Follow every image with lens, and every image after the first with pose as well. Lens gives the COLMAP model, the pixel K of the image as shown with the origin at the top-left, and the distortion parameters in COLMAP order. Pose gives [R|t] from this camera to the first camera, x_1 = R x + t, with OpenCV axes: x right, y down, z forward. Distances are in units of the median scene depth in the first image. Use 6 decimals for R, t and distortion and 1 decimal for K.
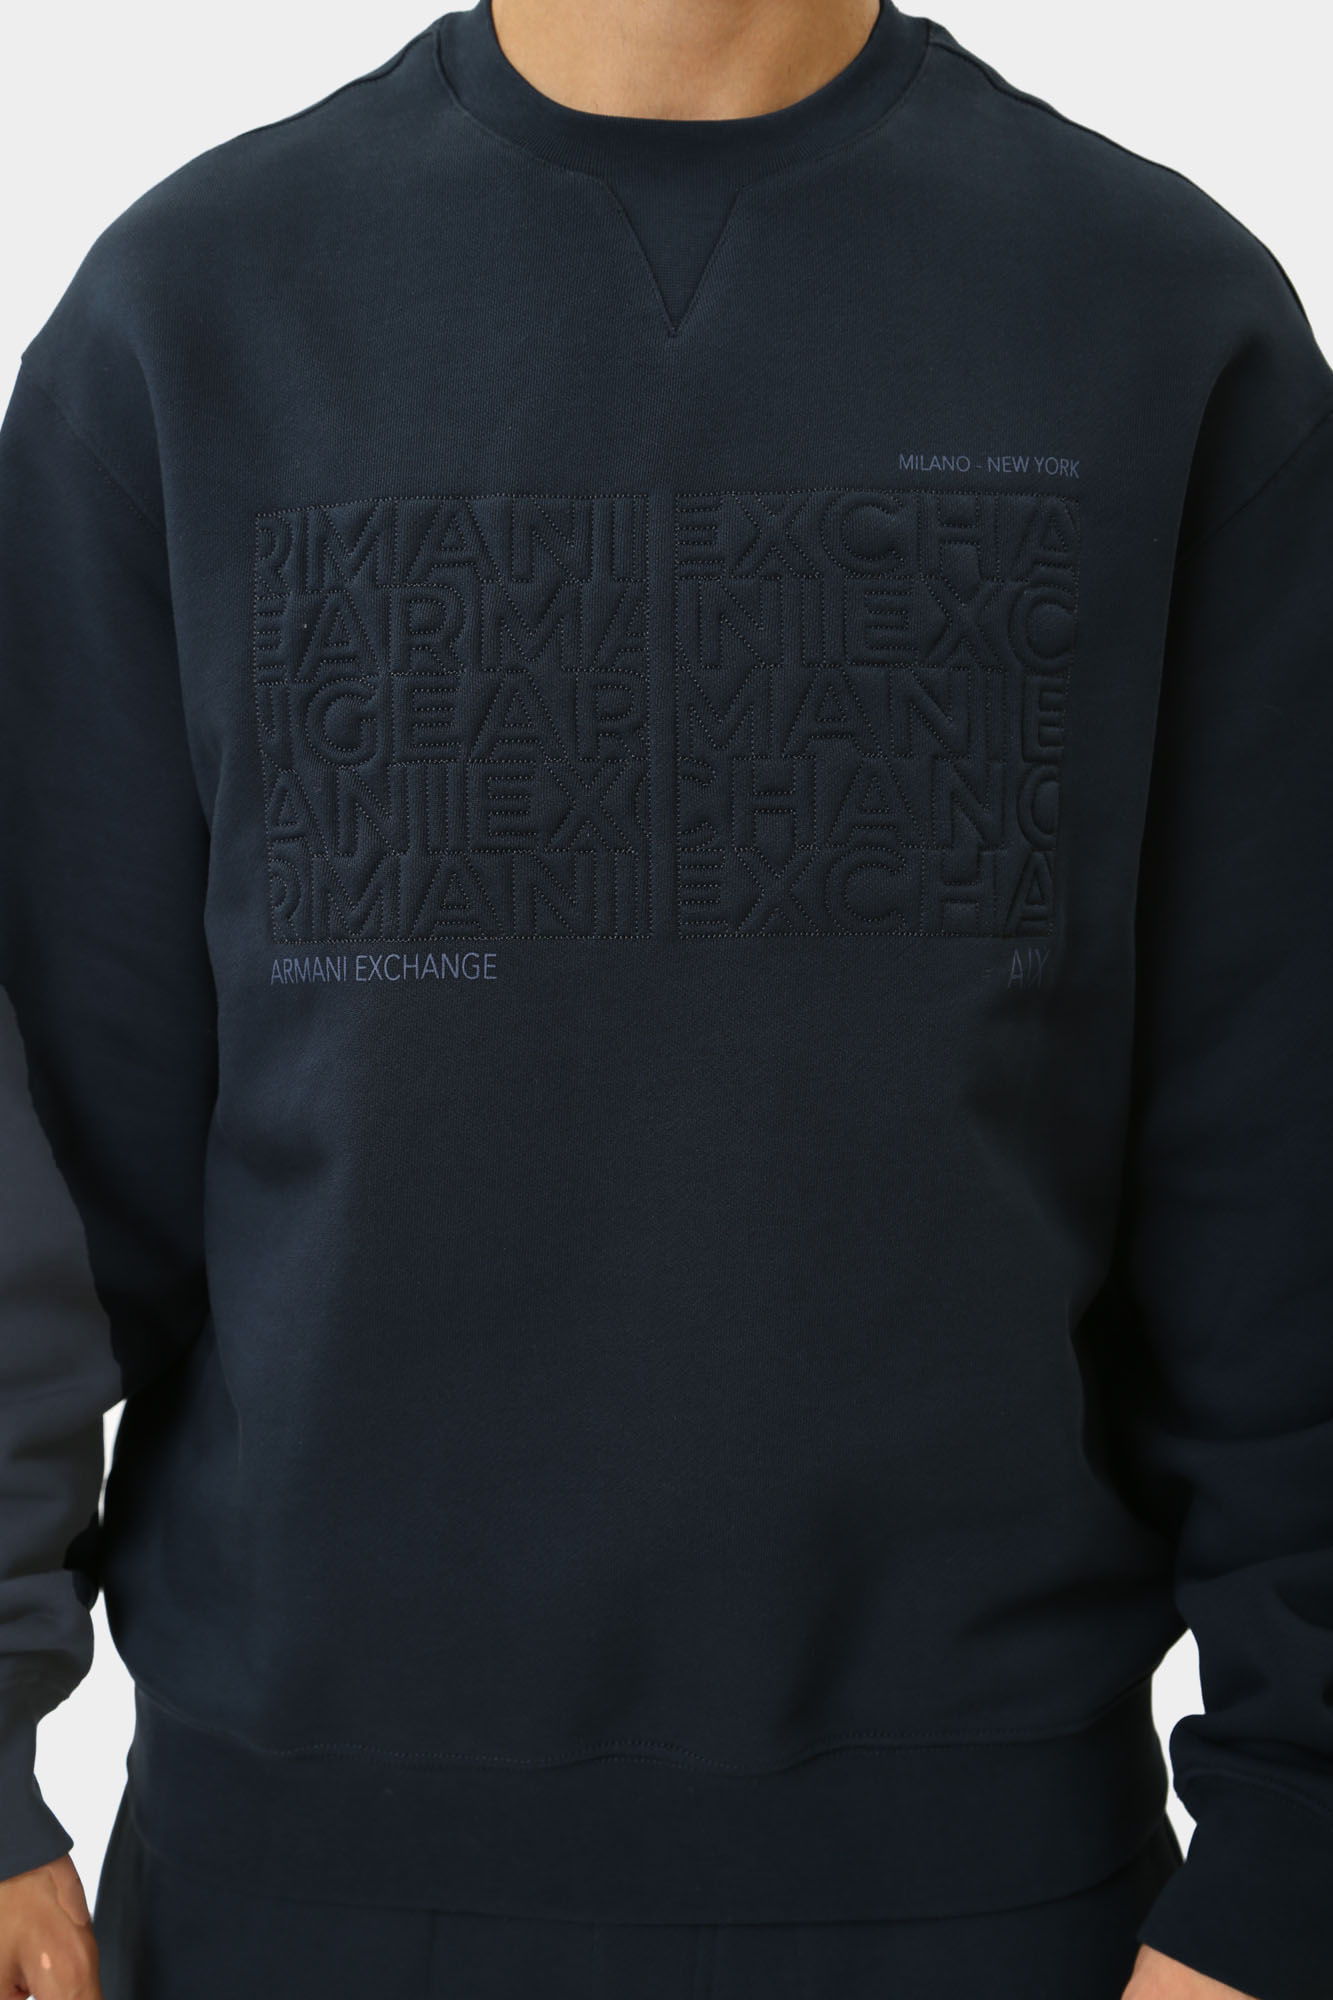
lens RADIAL K [[2975.2, 0, 661.3], [0, 2975.2, 1062.2], [0, 0, 1]] dist [0.050518, 0.045845]
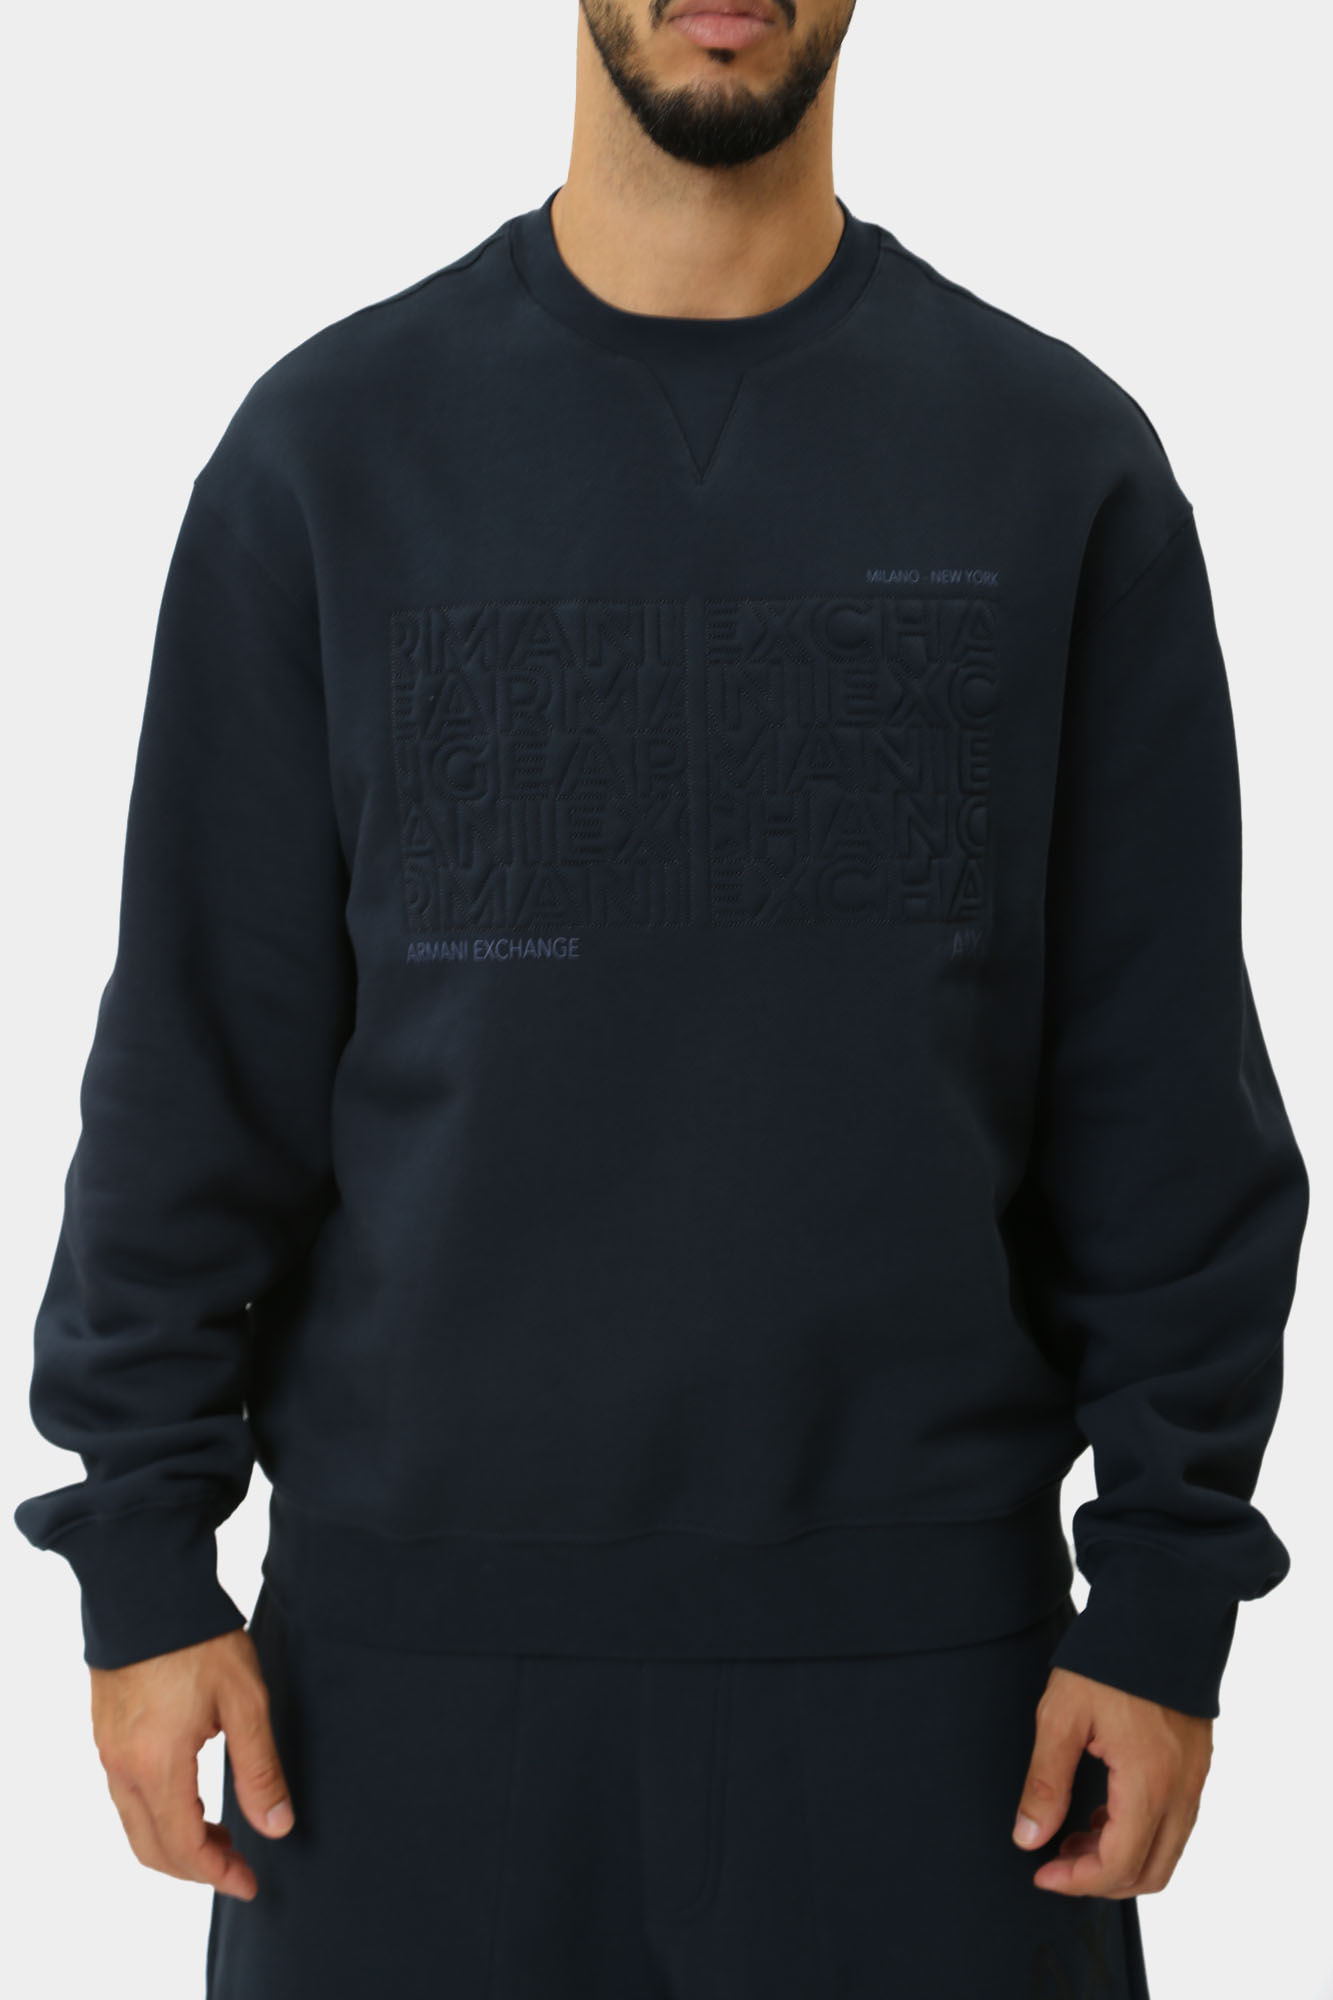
lens RADIAL K [[4030.7, 0, 666.5], [0, 4030.7, 1000.0], [0, 0, 1]] dist [0.007397, 0.223101]
pose [[0.998412, -0.011229, 0.055208, -0.116054], [0.011459, 0.999927, -0.003855, -0.000847], [-0.055160, 0.004482, 0.998467, -0.837048]]
